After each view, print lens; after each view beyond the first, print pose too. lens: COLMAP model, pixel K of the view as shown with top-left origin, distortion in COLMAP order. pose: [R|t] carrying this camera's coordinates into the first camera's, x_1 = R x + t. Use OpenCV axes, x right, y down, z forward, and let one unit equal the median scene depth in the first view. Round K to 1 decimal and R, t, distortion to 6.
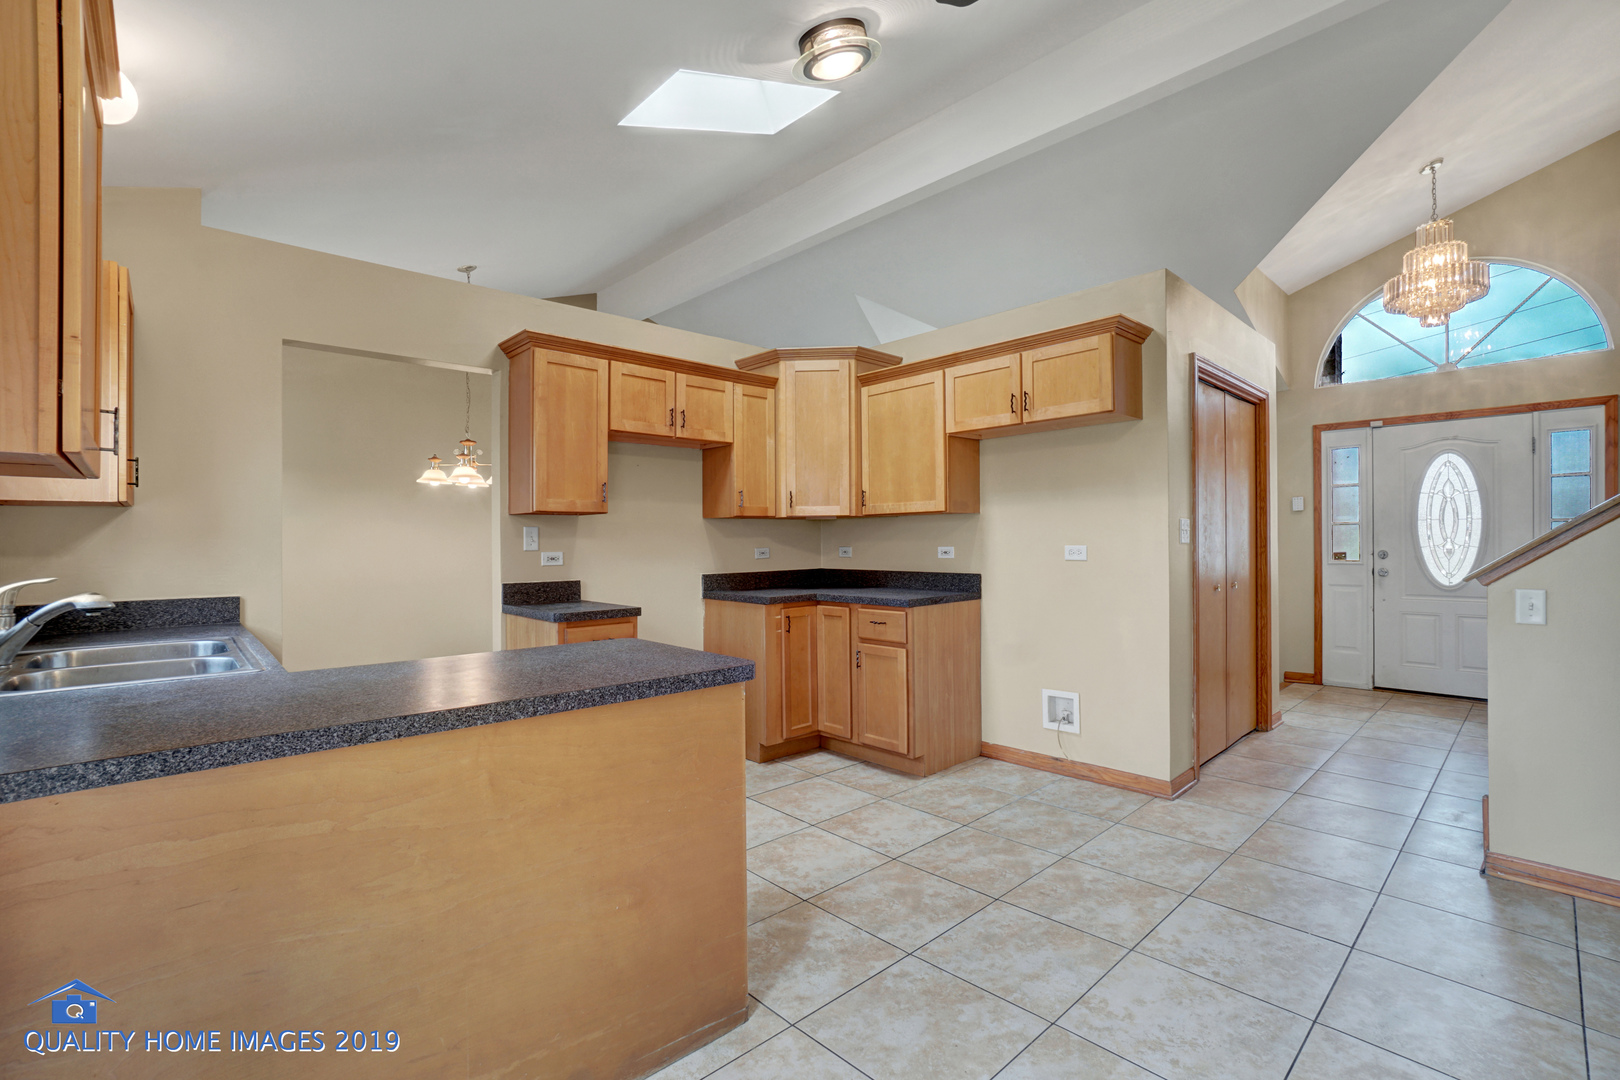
lens RADIAL K [[728.6, 0, 815.3], [0, 728.6, 539.3], [0, 0, 1]] dist [-0.018152, 0.000387]
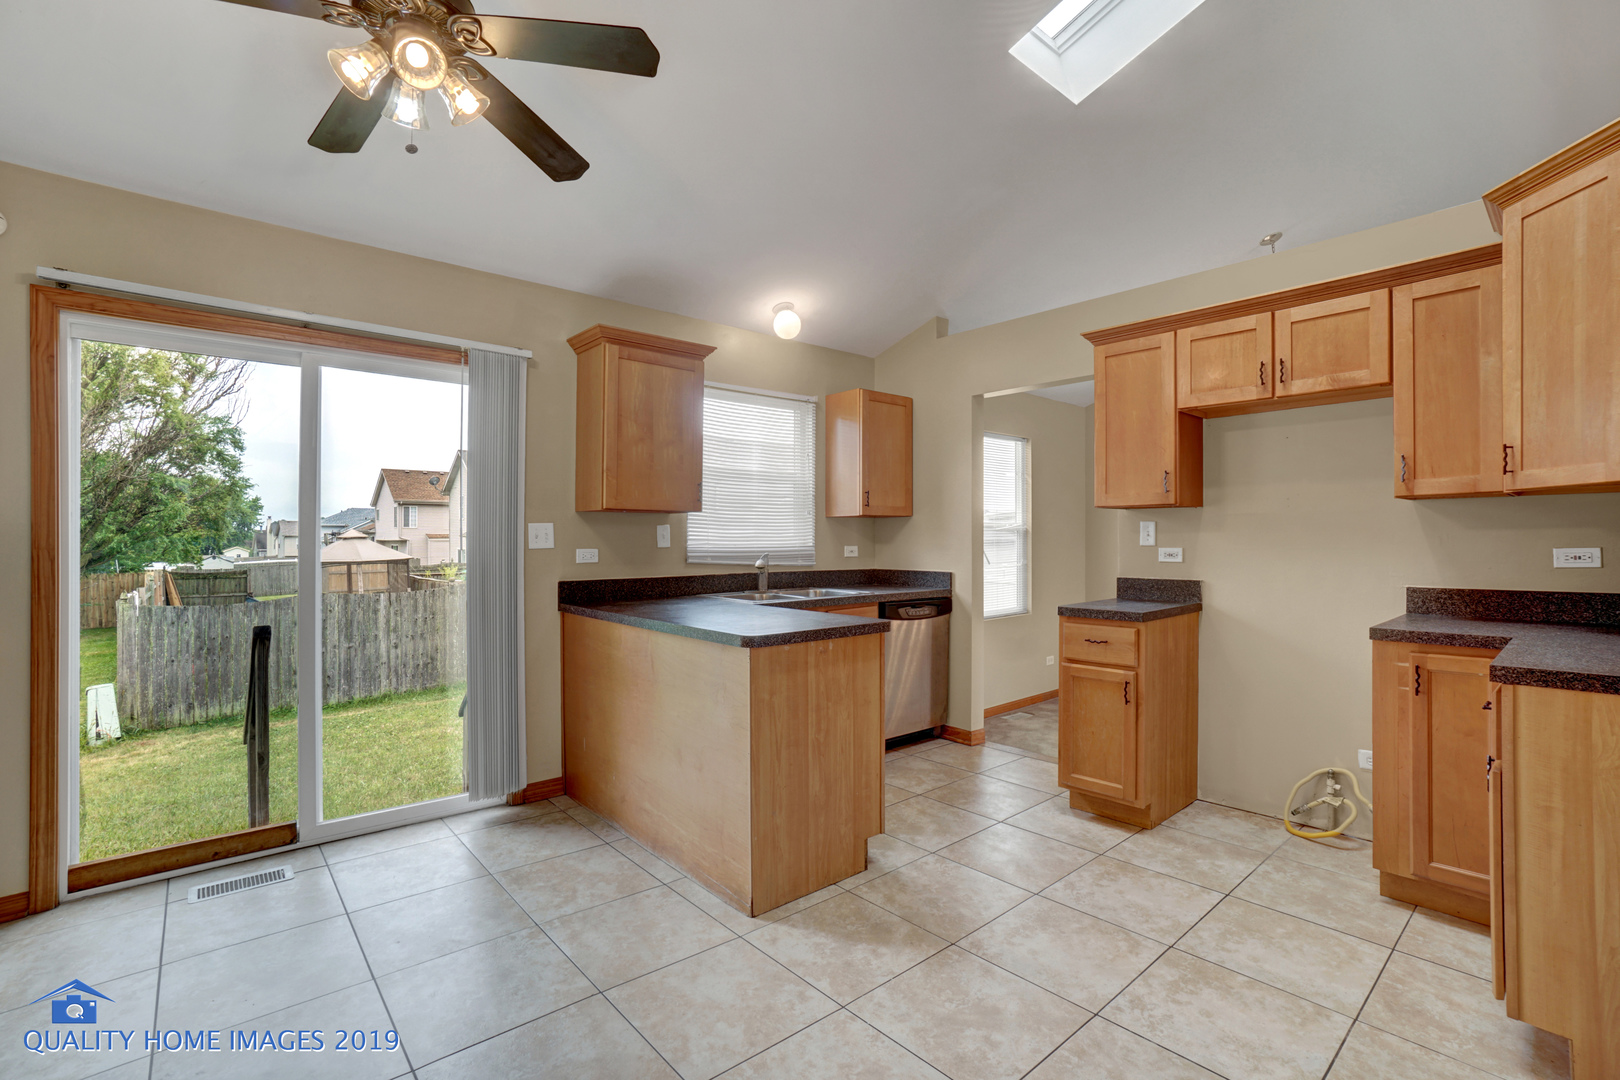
lens RADIAL K [[728.6, 0, 815.3], [0, 728.6, 539.3], [0, 0, 1]] dist [-0.018152, 0.000387]
pose [[-0.016627, 0.006934, -0.999838, 0.678322], [0.001843, 0.999974, 0.006904, -0.000711], [0.999860, -0.001728, -0.016639, 0.662879]]
